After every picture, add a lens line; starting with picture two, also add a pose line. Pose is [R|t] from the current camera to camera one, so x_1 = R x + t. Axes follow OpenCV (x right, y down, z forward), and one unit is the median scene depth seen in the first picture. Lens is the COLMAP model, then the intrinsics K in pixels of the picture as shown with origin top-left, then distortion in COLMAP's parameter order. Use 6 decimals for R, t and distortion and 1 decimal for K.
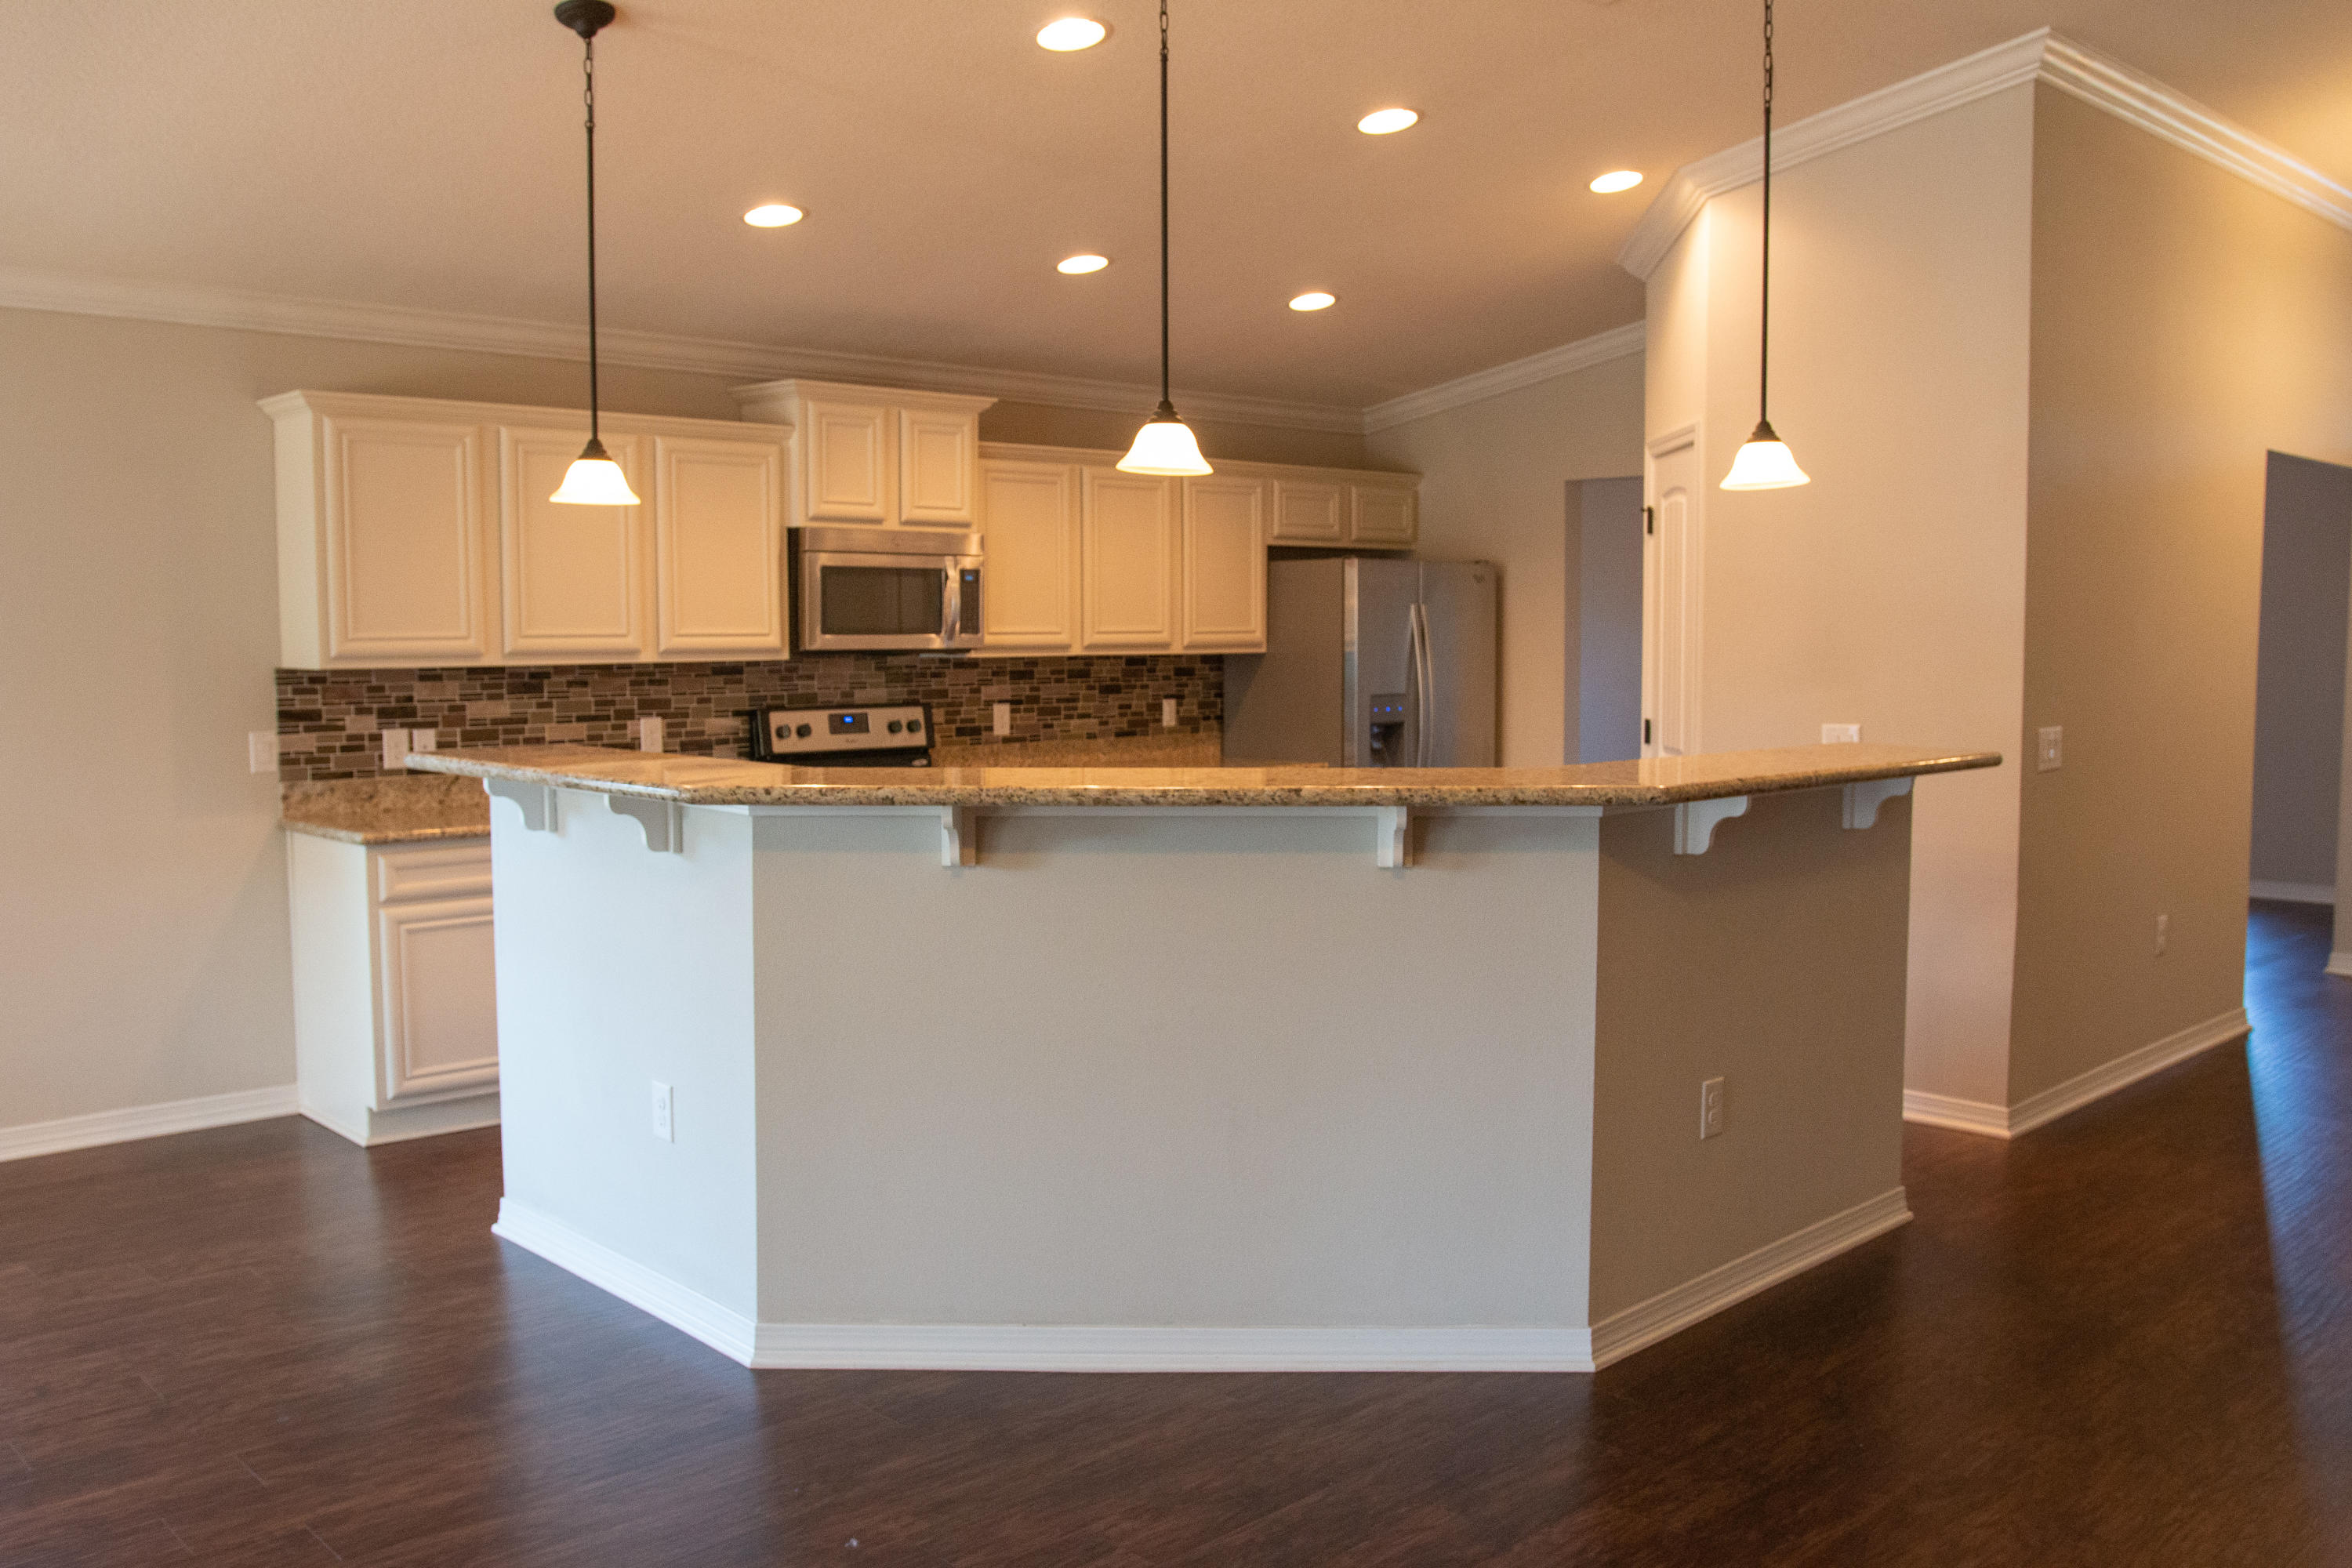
lens RADIAL K [[1947.7, 0, 1151.3], [0, 1947.7, 788.1], [0, 0, 1]] dist [-0.024719, -0.003291]
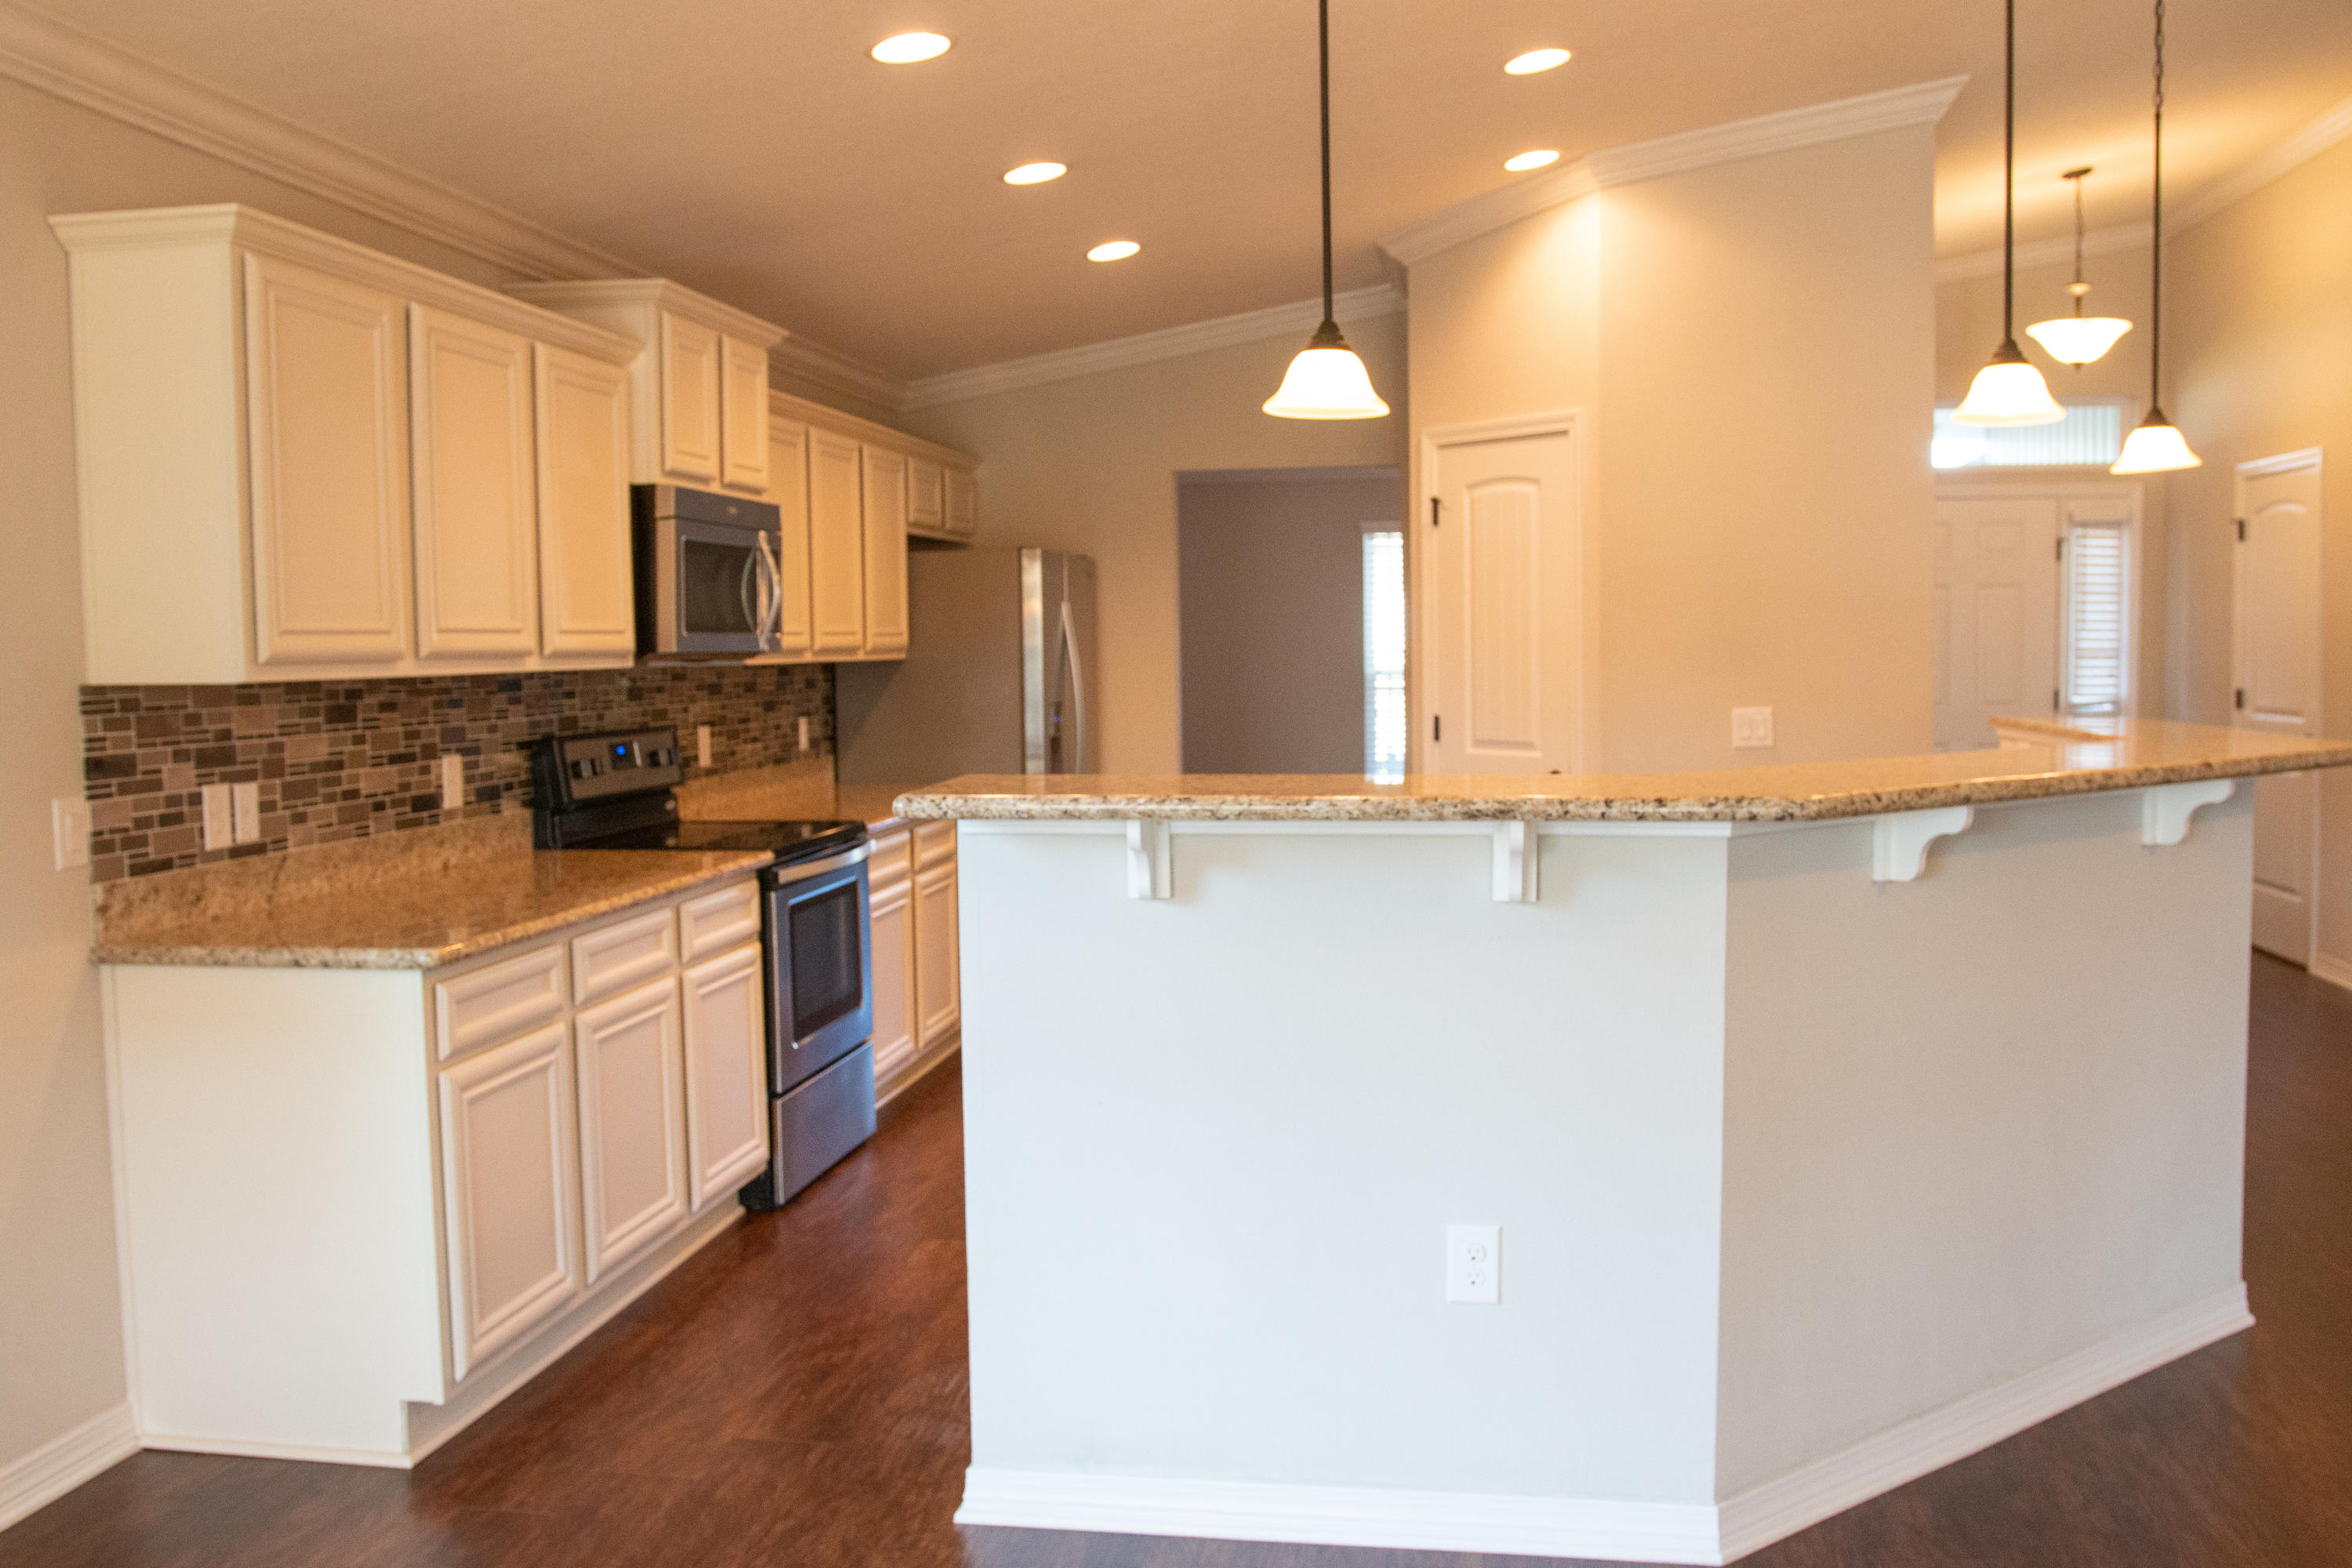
lens RADIAL K [[2004.9, 0, 1176.0], [0, 2004.9, 784.0], [0, 0, 1]] dist [-0.051710, 0.066260]
pose [[0.793838, -0.050618, 0.606019, -0.523846], [0.061833, 0.998084, 0.002369, -0.013216], [-0.604978, 0.035591, 0.795446, 0.318641]]
